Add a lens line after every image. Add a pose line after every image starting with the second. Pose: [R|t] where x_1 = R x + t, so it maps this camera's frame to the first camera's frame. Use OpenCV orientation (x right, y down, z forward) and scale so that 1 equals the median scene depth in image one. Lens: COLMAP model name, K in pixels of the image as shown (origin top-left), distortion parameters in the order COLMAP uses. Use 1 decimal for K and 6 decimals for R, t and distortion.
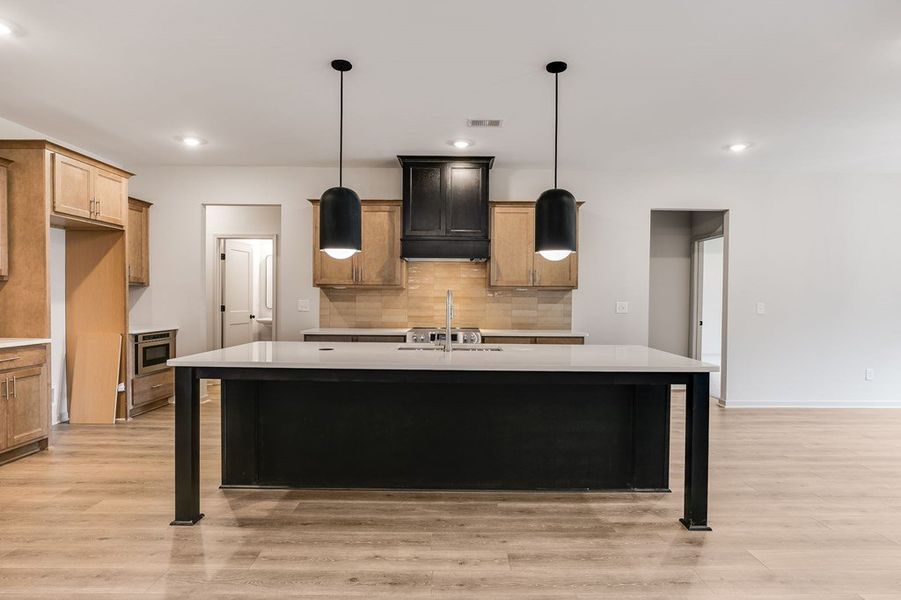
lens RADIAL K [[440.8, 0, 462.7], [0, 440.8, 306.1], [0, 0, 1]] dist [-0.000226, -0.000218]
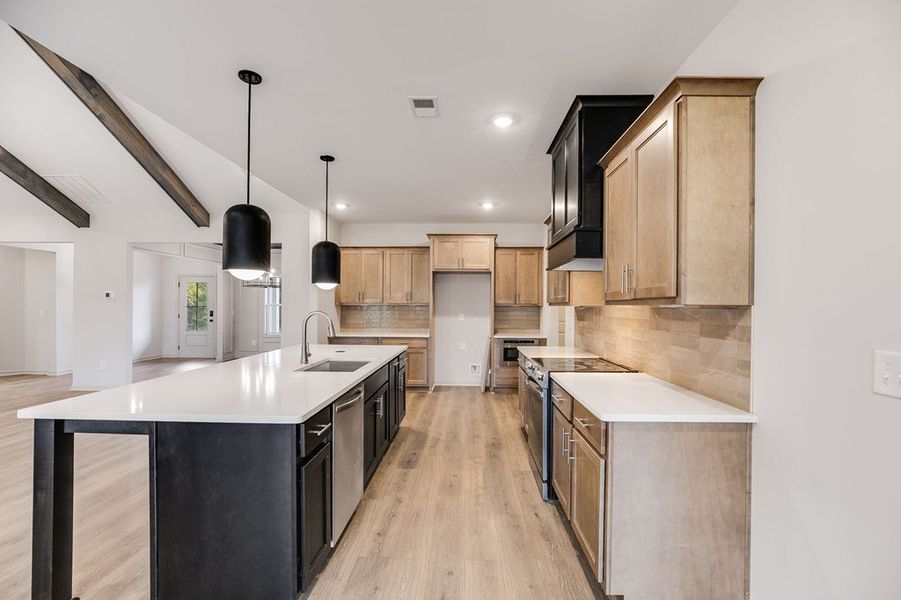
lens RADIAL K [[440.8, 0, 462.7], [0, 440.8, 306.1], [0, 0, 1]] dist [-0.000226, -0.000218]
pose [[-0.076496, -0.010737, -0.997012, 0.773178], [-0.025980, 0.999624, -0.008772, -0.030915], [0.996731, 0.025232, -0.076746, 0.984024]]
